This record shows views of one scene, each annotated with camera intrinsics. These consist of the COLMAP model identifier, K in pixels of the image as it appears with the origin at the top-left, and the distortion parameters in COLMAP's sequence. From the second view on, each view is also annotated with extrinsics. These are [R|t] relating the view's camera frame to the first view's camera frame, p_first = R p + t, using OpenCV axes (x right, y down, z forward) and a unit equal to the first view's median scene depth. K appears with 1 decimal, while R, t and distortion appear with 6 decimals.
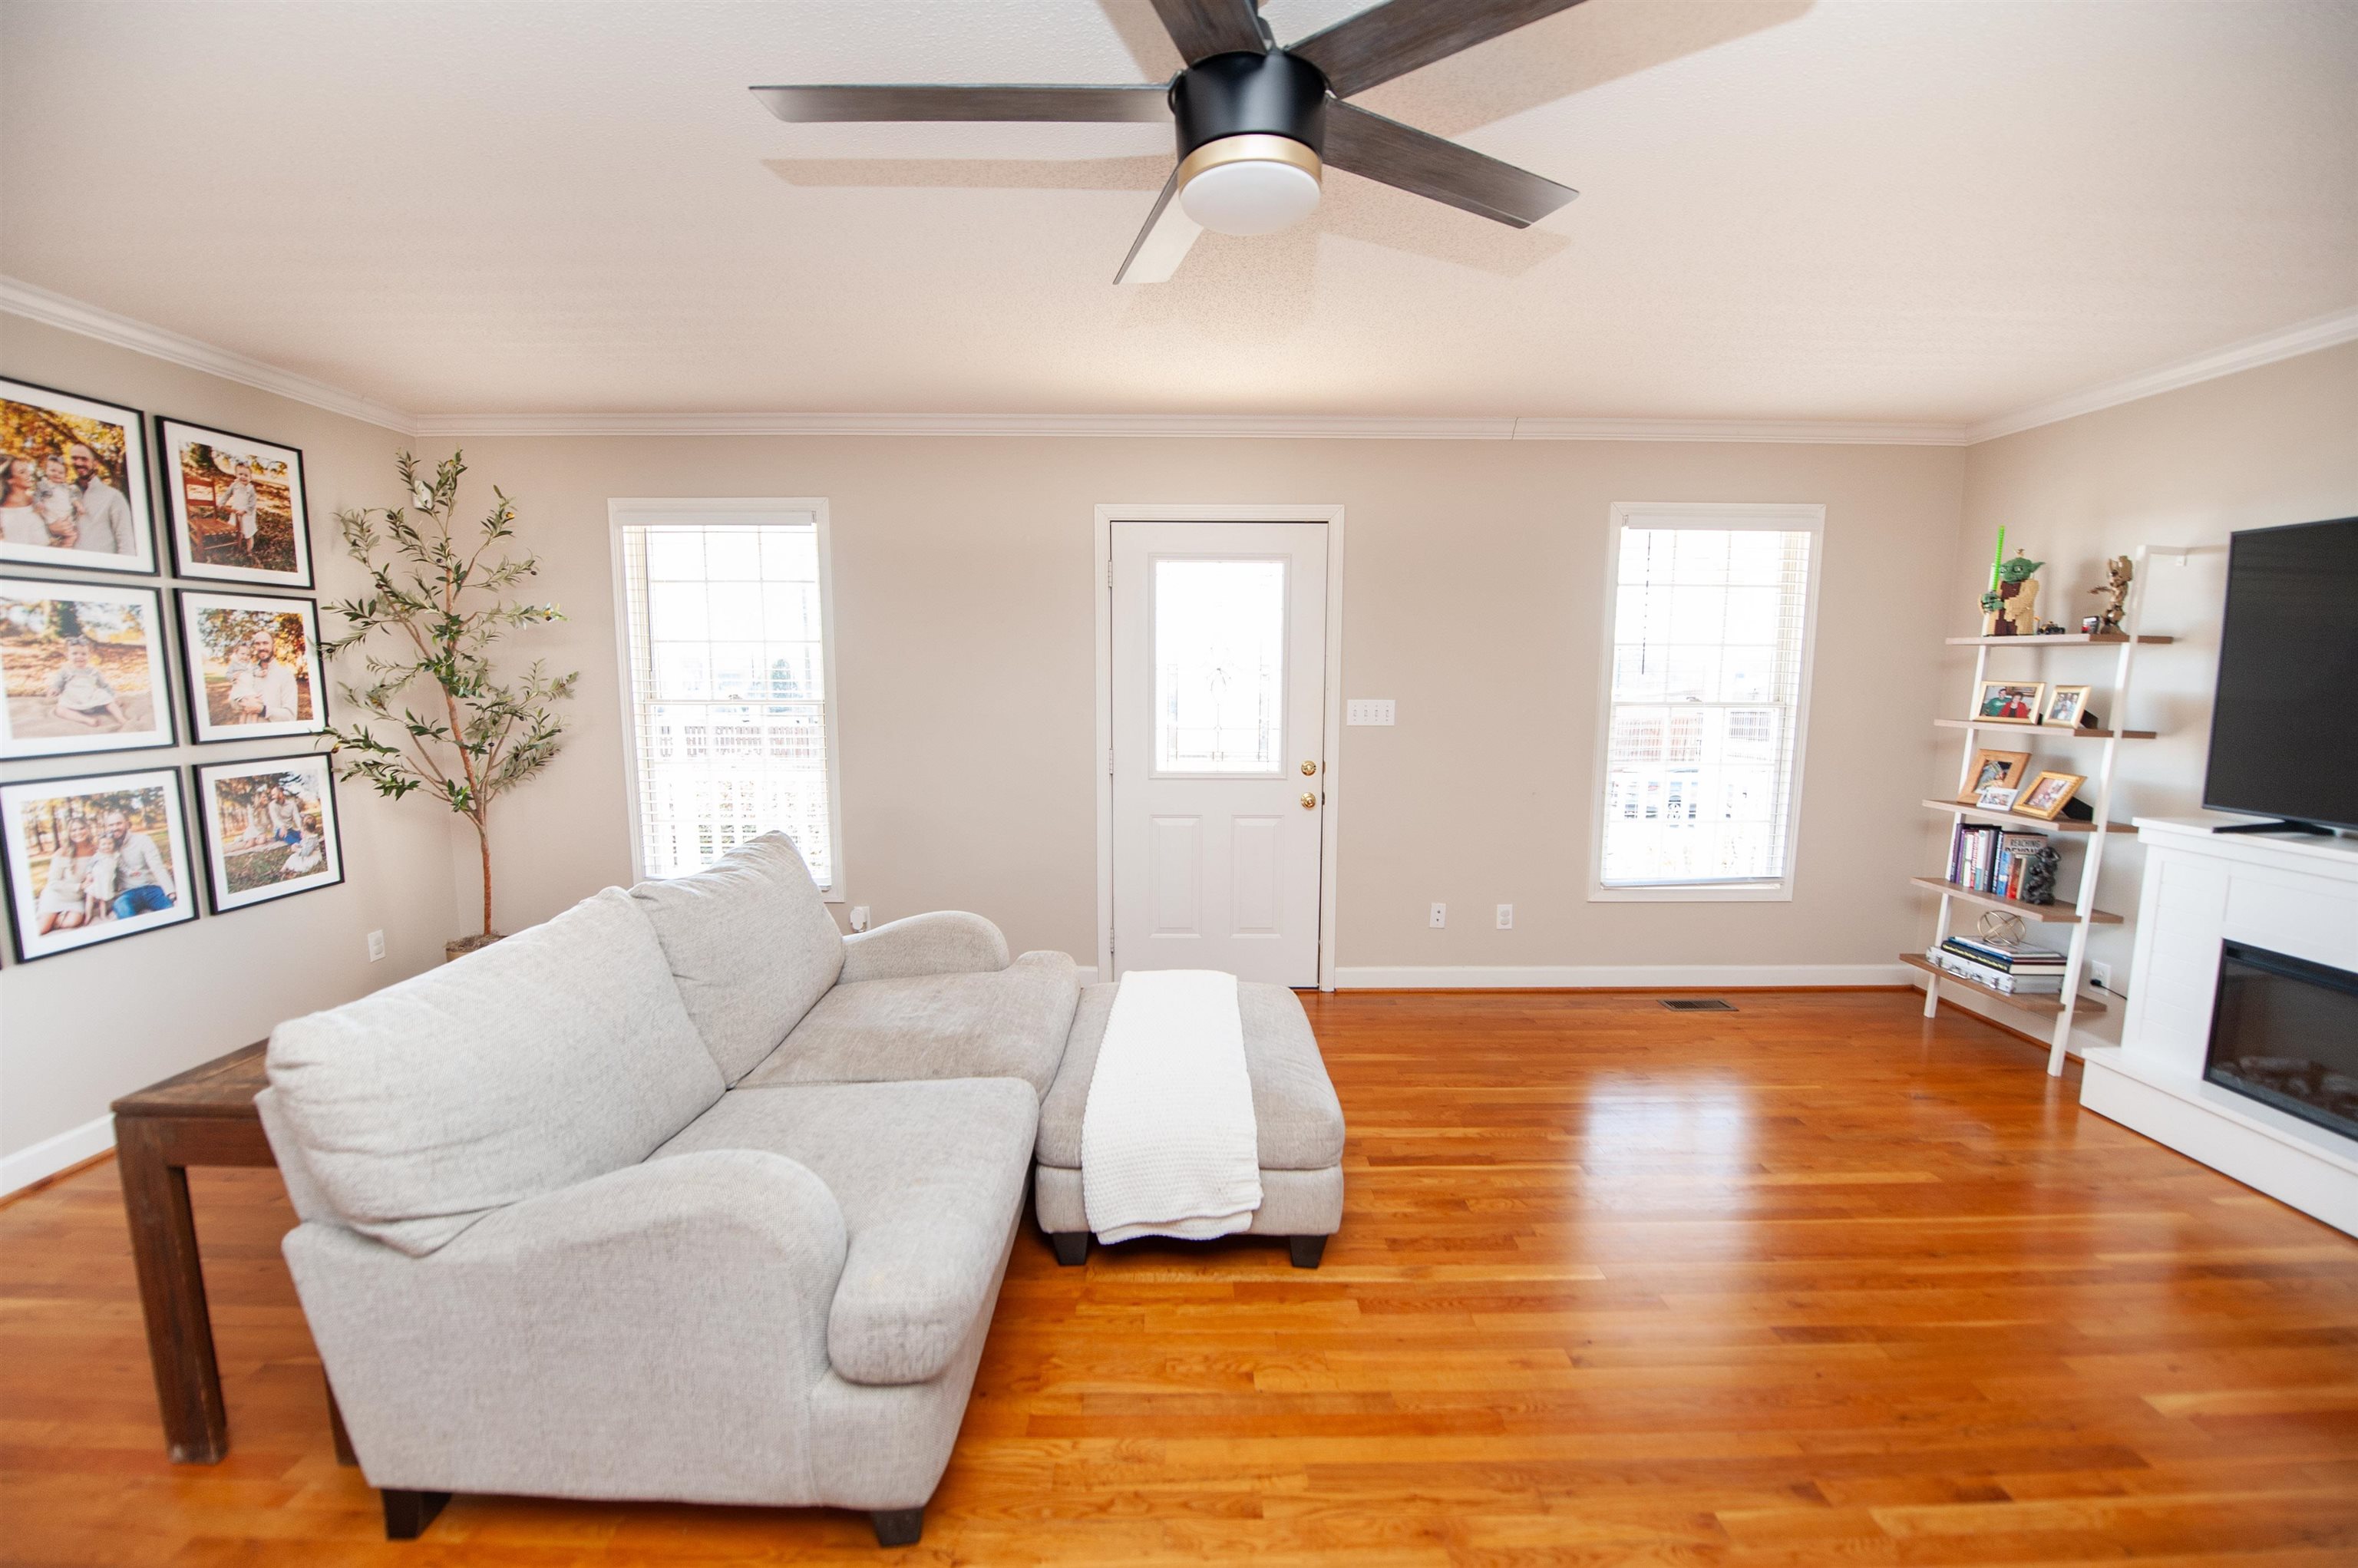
lens RADIAL K [[941.1, 0, 1189.8], [0, 941.1, 789.7], [0, 0, 1]] dist [-0.017643, -0.002965]
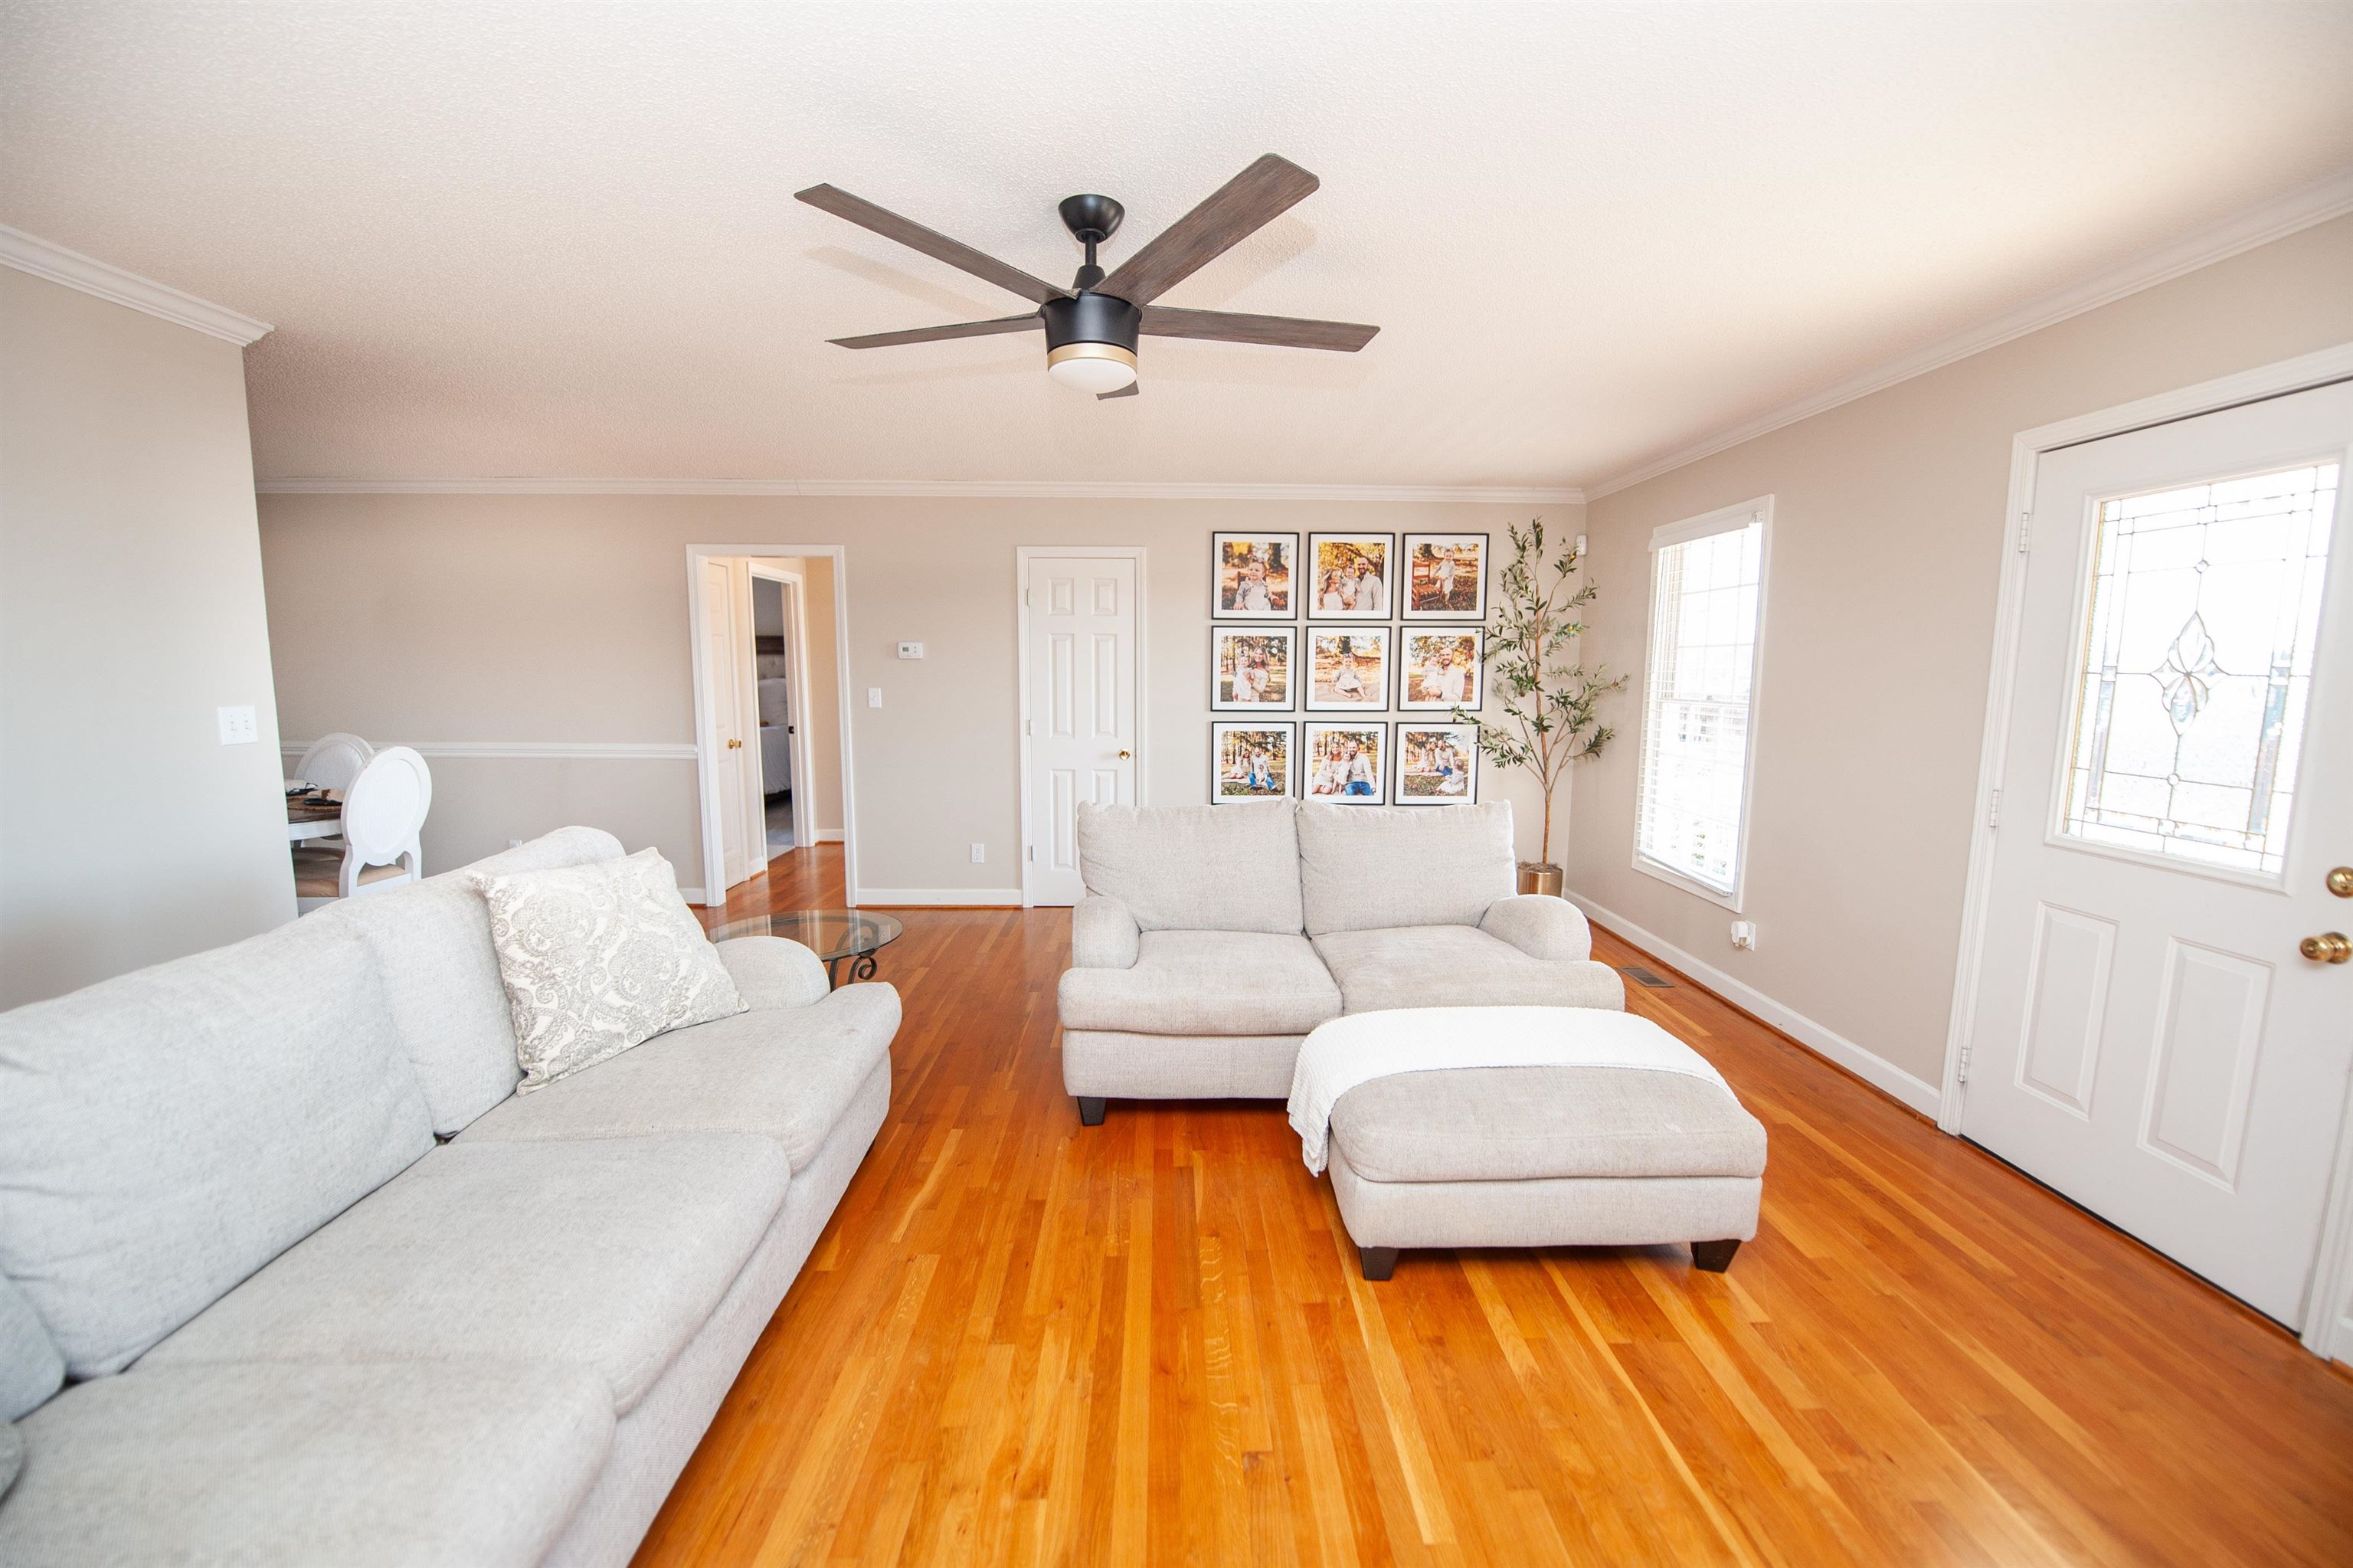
lens RADIAL K [[939.2, 0, 1187.2], [0, 939.2, 789.7], [0, 0, 1]] dist [-0.017643, -0.002965]
pose [[0.014291, 0.123768, -0.992208, 0.750076], [-0.128628, 0.984292, 0.120928, -0.064126], [0.991590, 0.125898, 0.029987, 0.521621]]
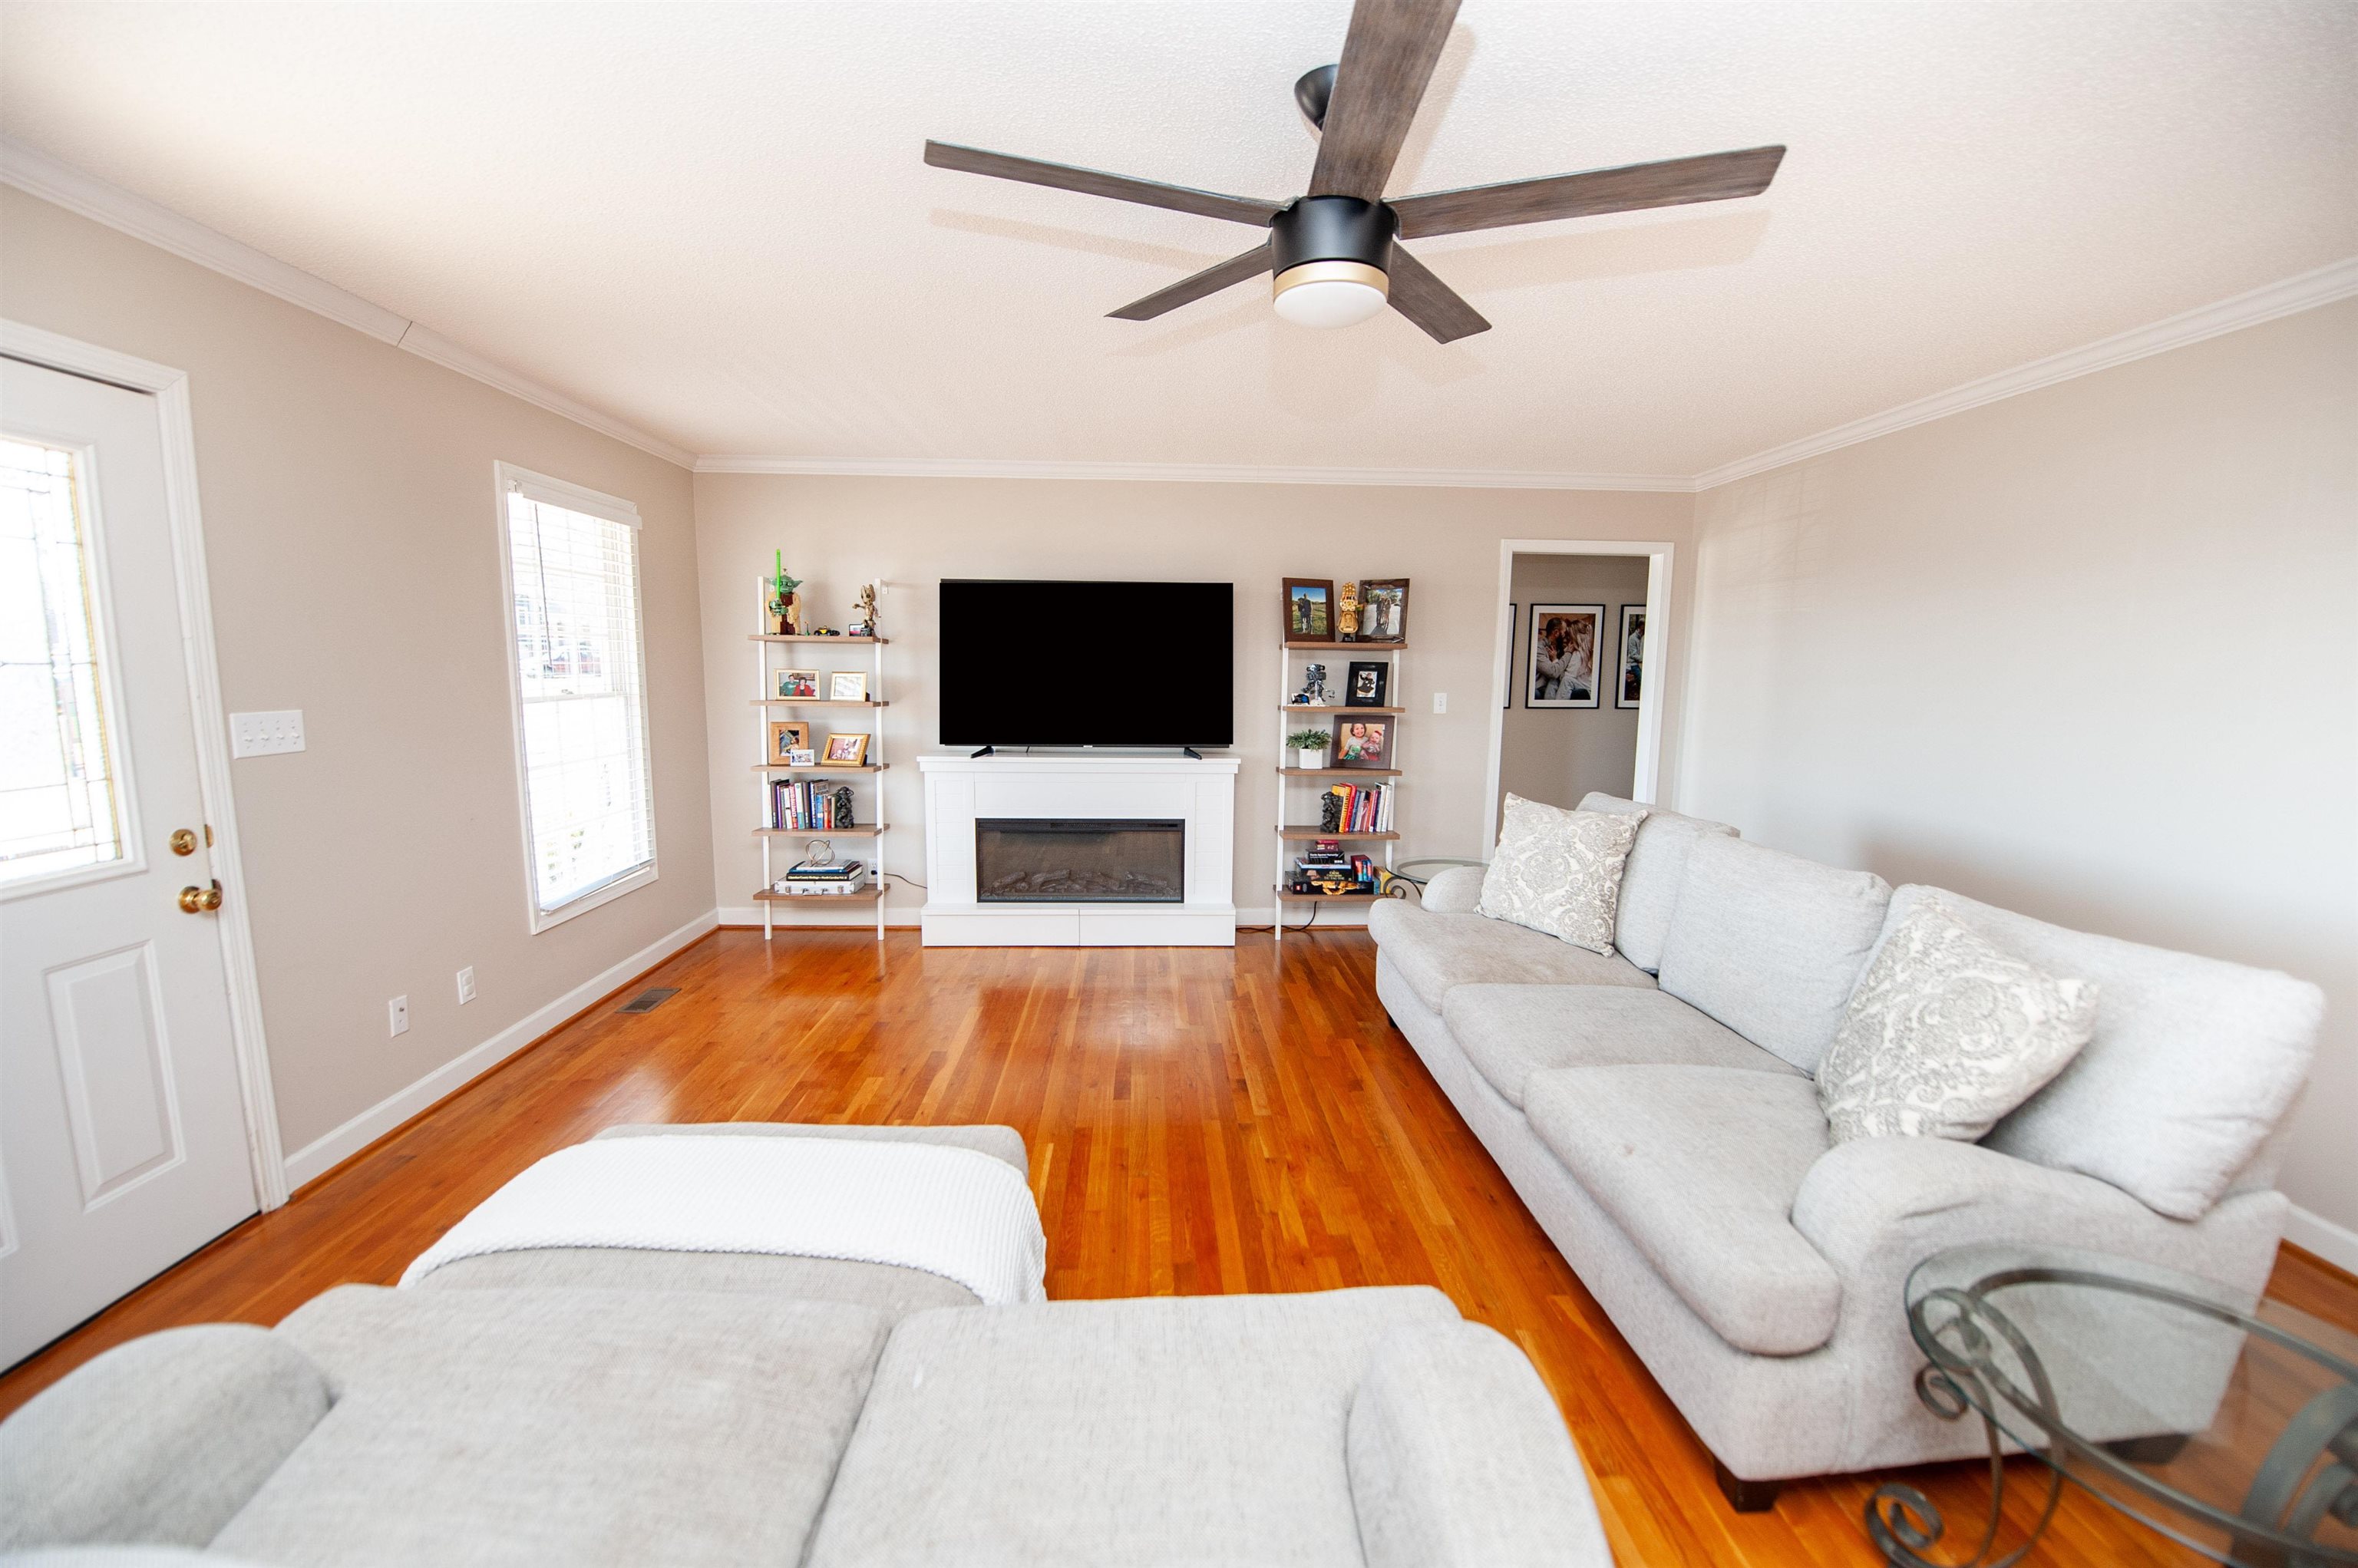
lens RADIAL K [[951.5, 0, 1170.3], [0, 951.5, 784.8], [0, 0, 1]] dist [-0.000635, -0.000035]
pose [[-0.012207, -0.130869, 0.991324, -0.568058], [0.114310, 0.984716, 0.131405, -0.082777], [-0.993370, 0.114922, 0.002939, 0.556381]]
